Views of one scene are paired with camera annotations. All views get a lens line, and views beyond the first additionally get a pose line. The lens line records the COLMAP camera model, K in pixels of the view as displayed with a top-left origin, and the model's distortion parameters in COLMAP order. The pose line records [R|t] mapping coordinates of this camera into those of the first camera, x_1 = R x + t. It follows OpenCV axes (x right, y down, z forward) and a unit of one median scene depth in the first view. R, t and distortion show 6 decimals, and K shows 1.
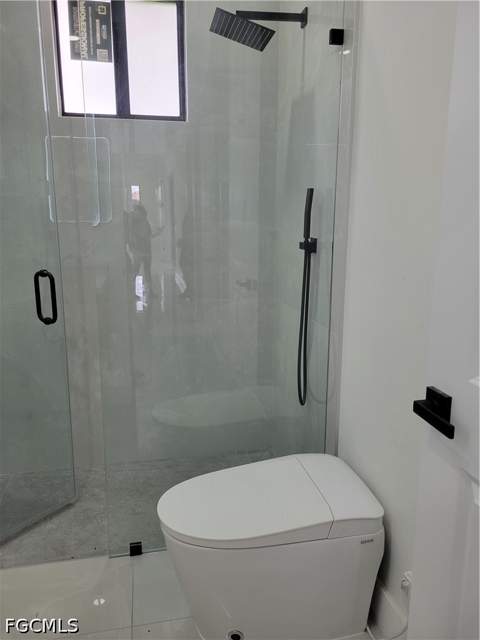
lens RADIAL K [[485.9, 0, 240.0], [0, 485.9, 320.0], [0, 0, 1]] dist [0.068838, -0.065831]
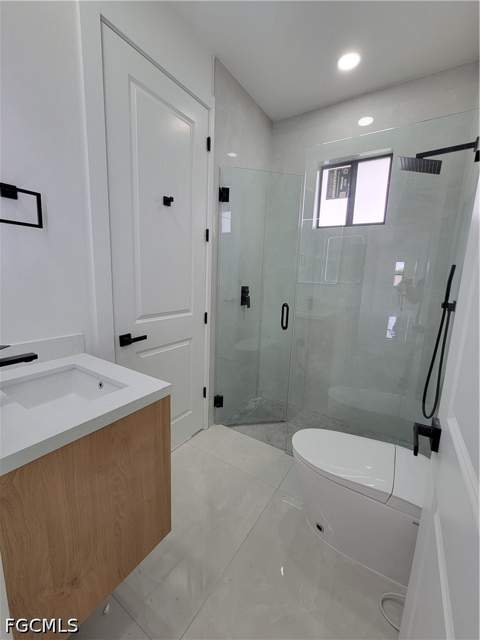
lens RADIAL K [[265.6, 0, 240.0], [0, 265.6, 320.0], [0, 0, 1]] dist [-0.001568, -0.000055]
pose [[0.715665, 0.147309, -0.682732, 0.204363], [-0.182443, 0.982995, 0.020851, -0.018133], [0.674194, 0.109638, 0.730371, 0.051517]]
